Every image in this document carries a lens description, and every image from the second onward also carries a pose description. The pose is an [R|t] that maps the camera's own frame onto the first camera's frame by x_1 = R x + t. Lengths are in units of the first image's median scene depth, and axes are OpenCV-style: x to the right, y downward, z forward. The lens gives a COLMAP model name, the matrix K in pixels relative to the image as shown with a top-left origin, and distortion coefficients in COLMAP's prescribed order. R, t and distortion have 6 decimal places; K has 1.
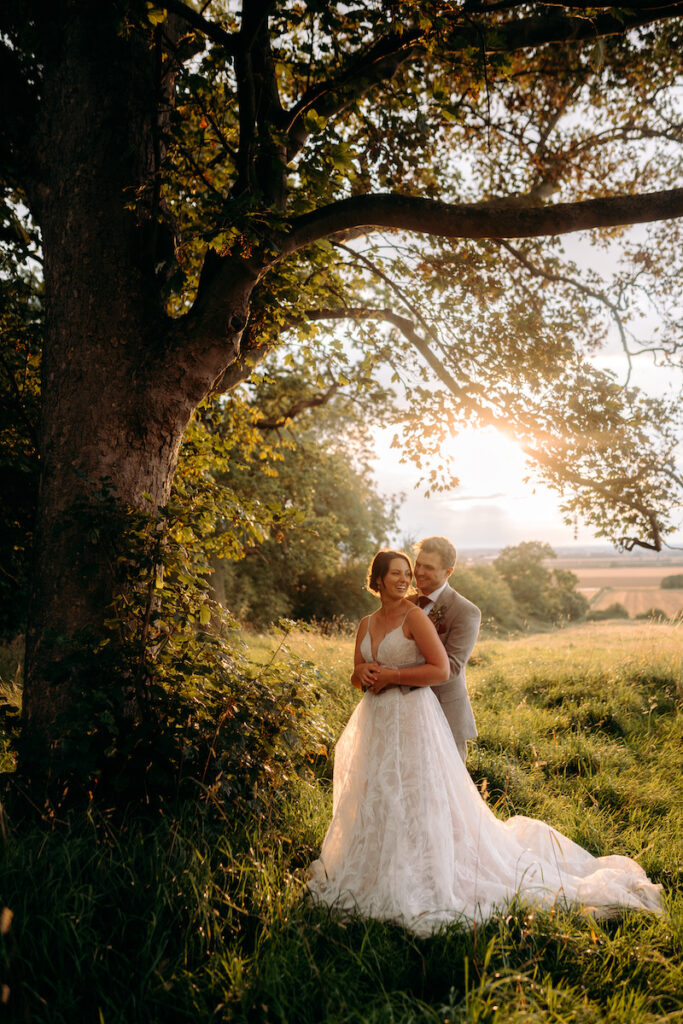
lens RADIAL K [[1013.9, 0, 343.2], [0, 1013.9, 514.8], [0, 0, 1]] dist [-0.071487, 0.000000]
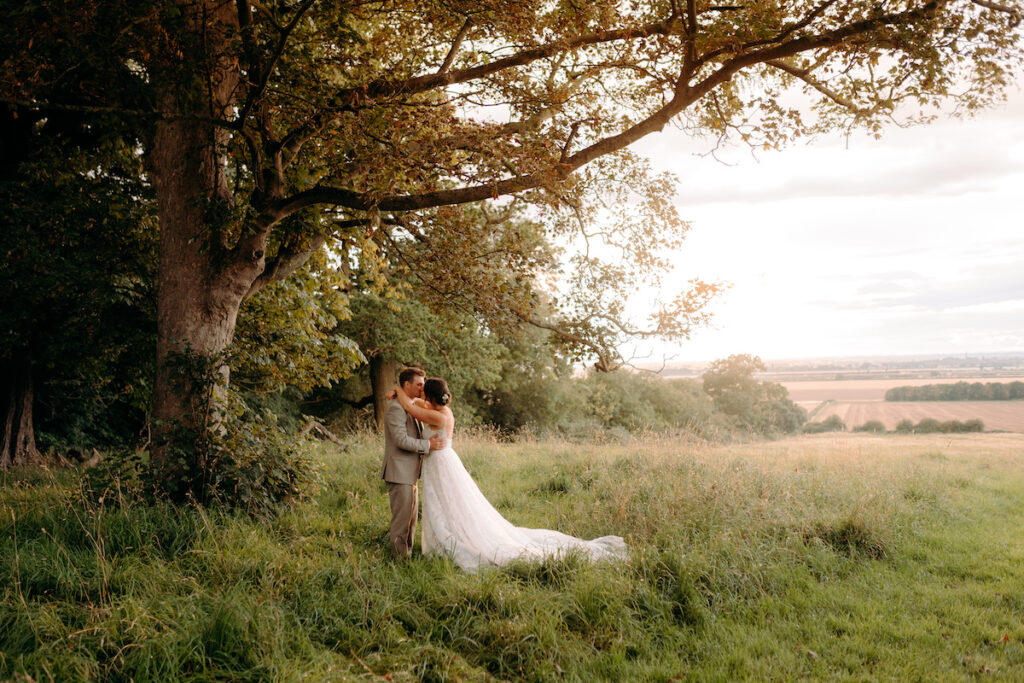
lens RADIAL K [[1013.9, 0, 511.7], [0, 1013.9, 340.5], [0, 0, 1]] dist [-0.071487, 0.000000]
pose [[0.998397, -0.006388, -0.056246, 0.258300], [0.007056, 0.999907, 0.011687, -0.027567], [0.056166, -0.012065, 0.998349, -0.461981]]
